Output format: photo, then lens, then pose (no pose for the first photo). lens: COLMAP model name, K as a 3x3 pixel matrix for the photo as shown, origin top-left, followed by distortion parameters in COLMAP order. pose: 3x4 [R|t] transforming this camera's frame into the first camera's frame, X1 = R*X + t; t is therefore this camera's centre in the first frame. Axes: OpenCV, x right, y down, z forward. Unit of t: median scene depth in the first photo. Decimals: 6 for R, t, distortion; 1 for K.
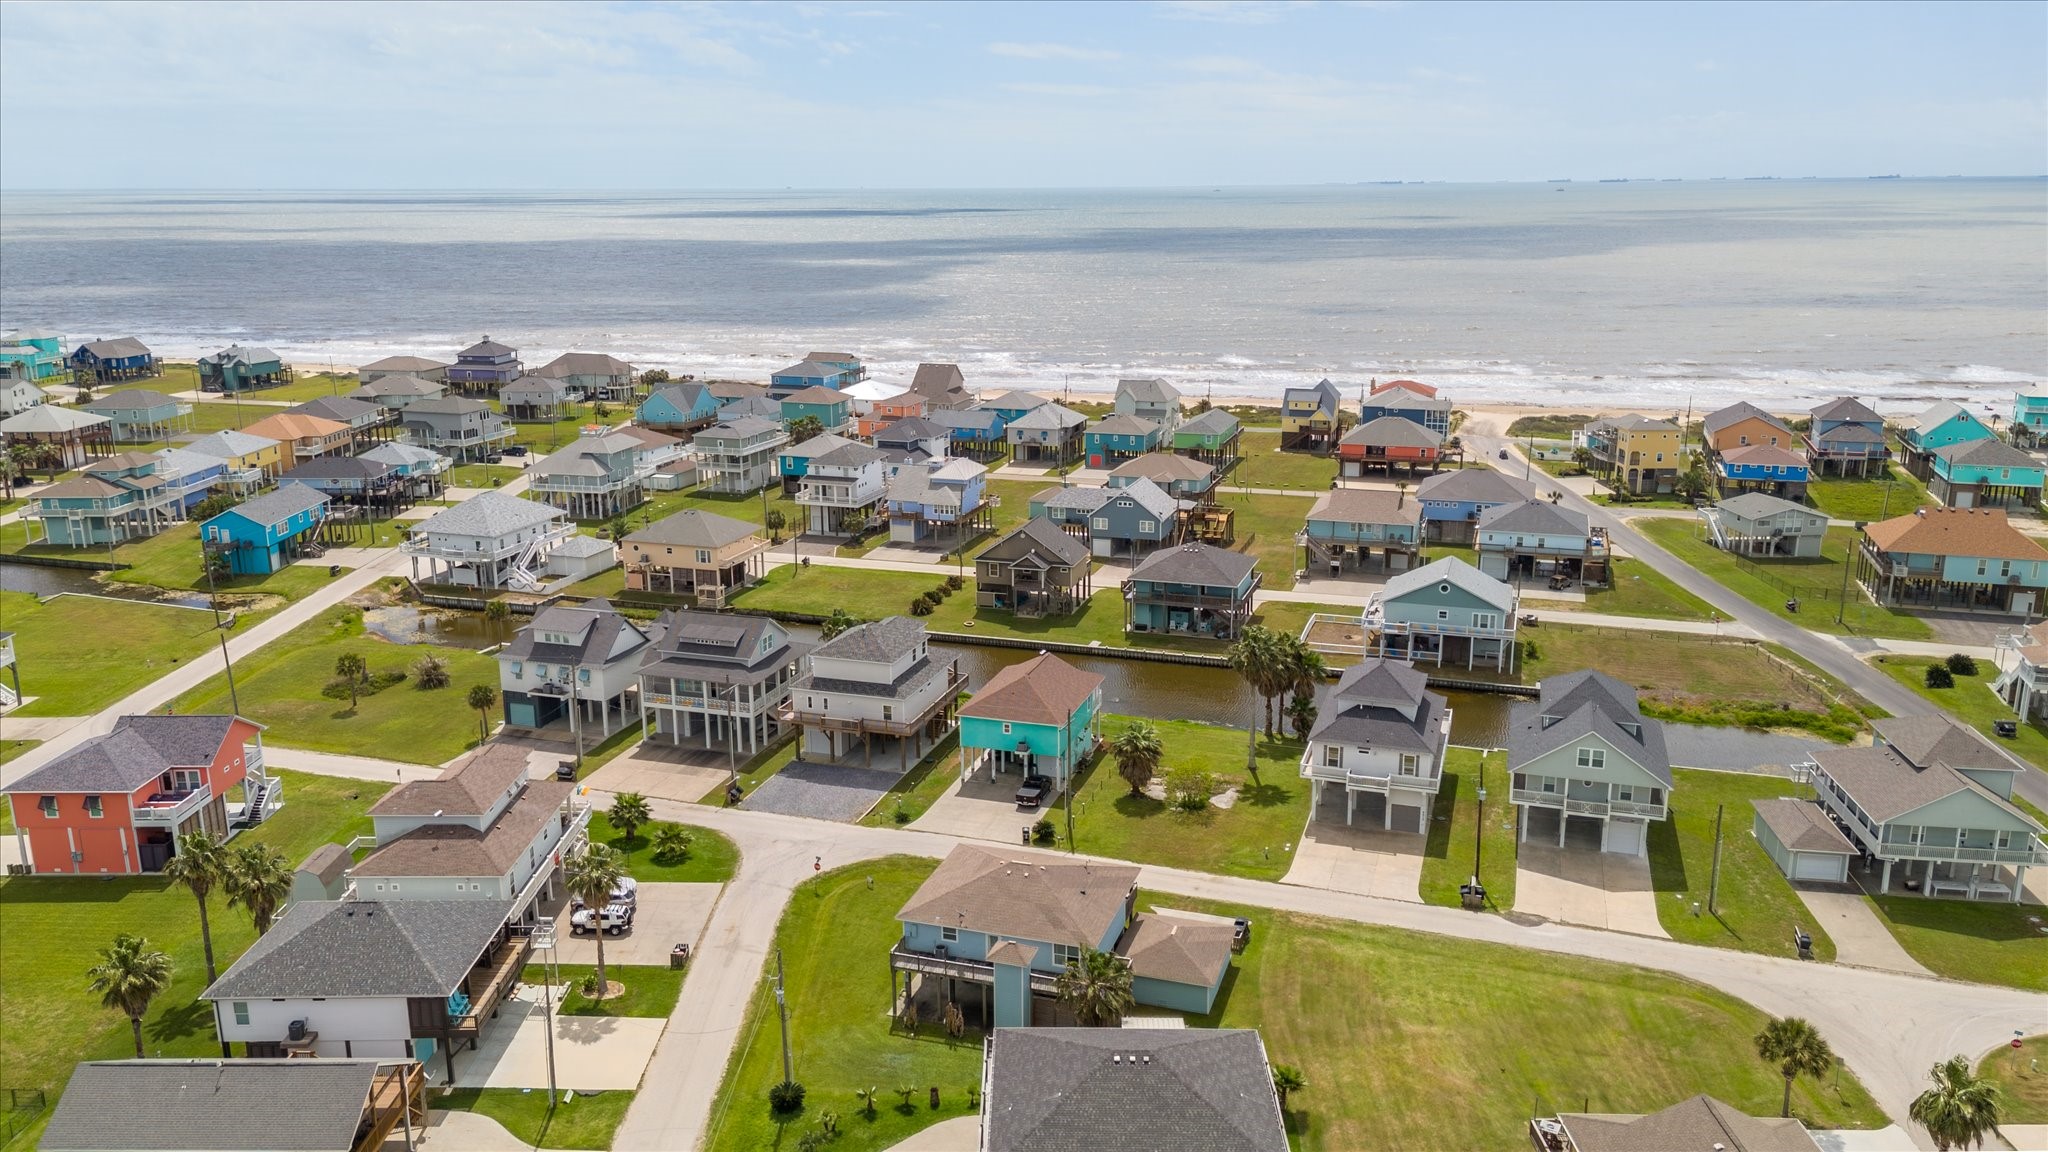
lens RADIAL K [[1500.6, 0, 1023.3], [0, 1500.6, 577.5], [0, 0, 1]] dist [0.102487, -0.150827]
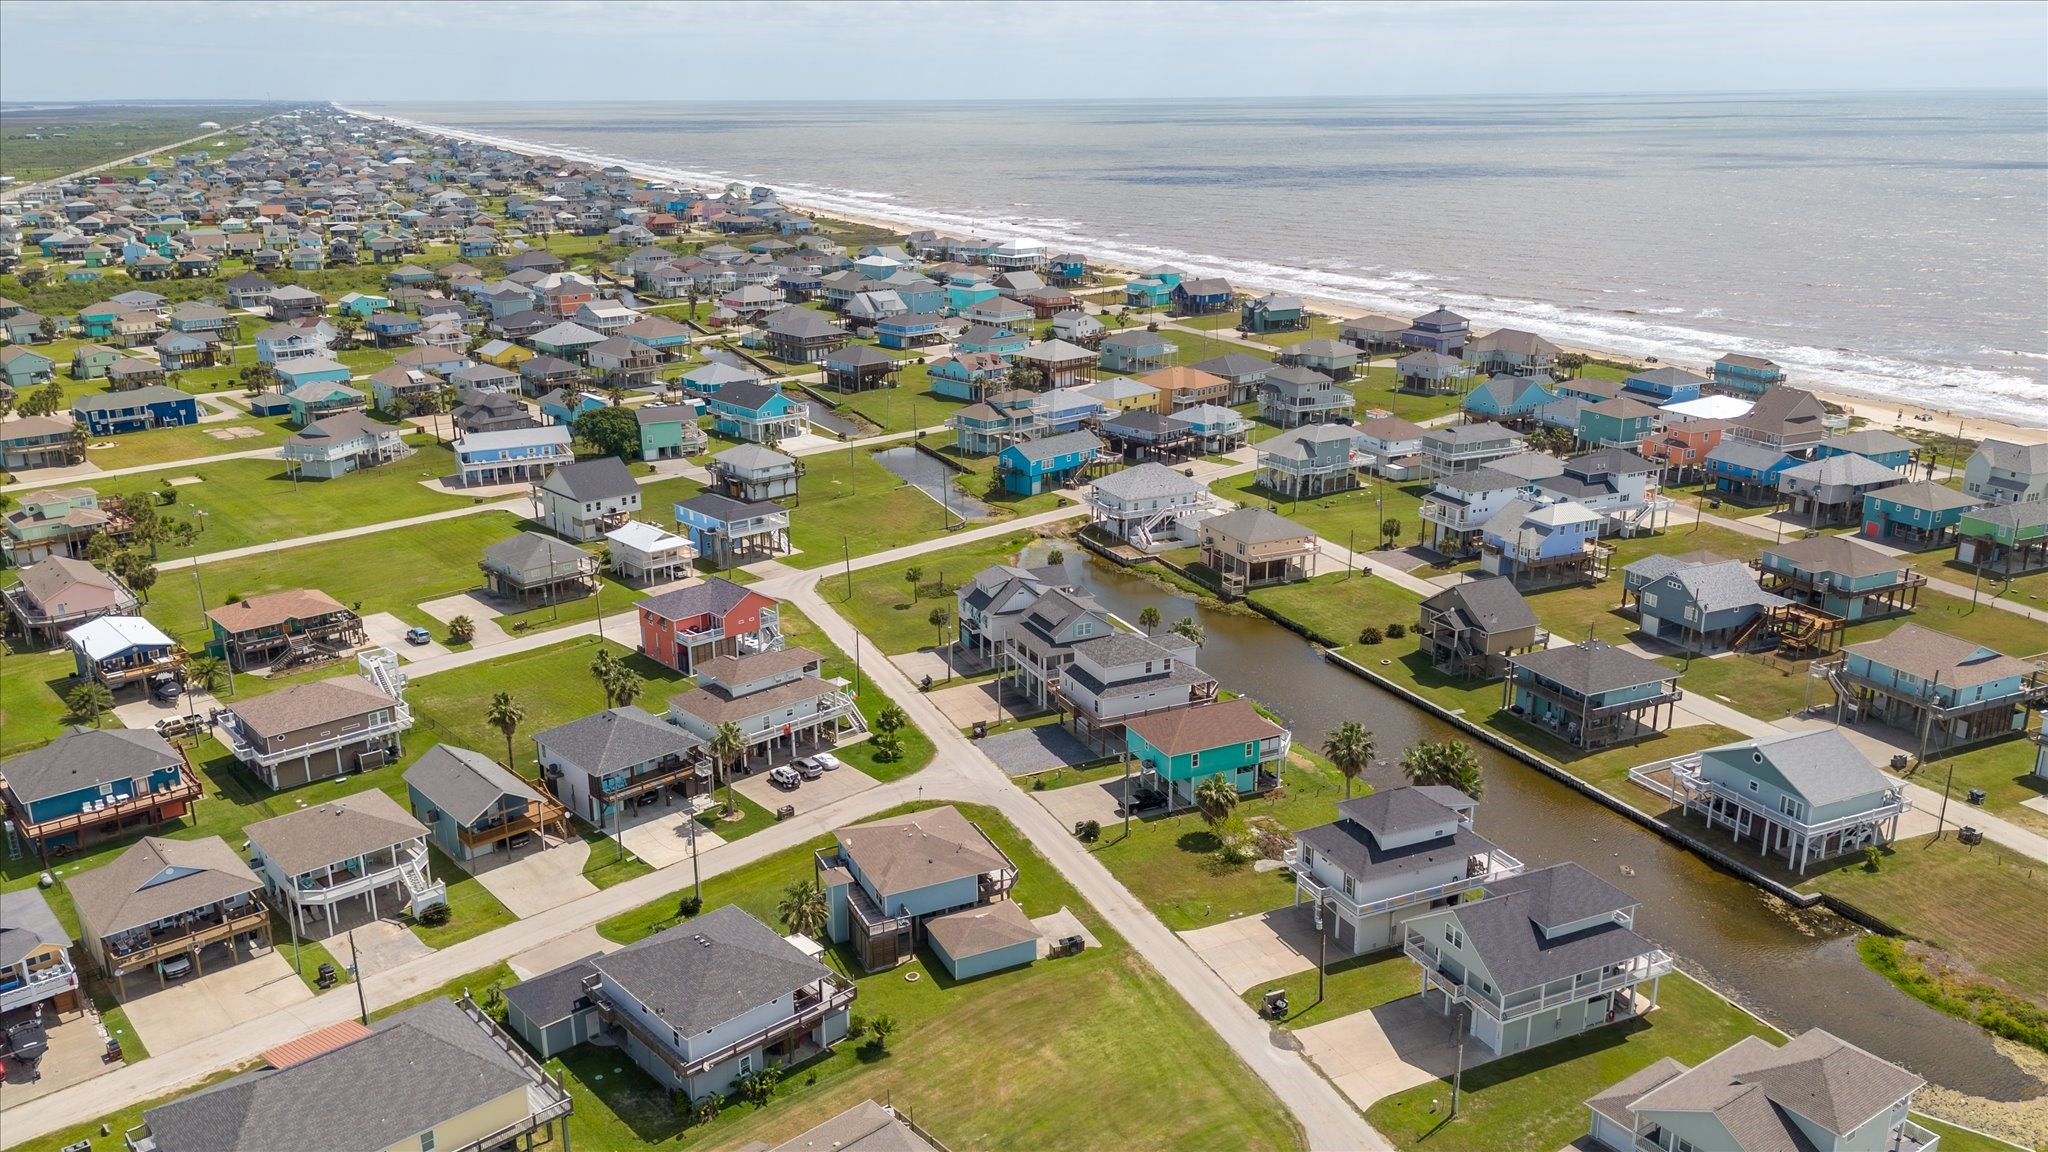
lens RADIAL K [[1500.6, 0, 1023.3], [0, 1500.6, 577.5], [0, 0, 1]] dist [0.102487, -0.150827]
pose [[0.689892, 0.217977, -0.690316, 0.580208], [-0.181016, 0.975240, 0.127041, -0.132338], [0.700916, 0.037314, 0.712268, 0.061818]]
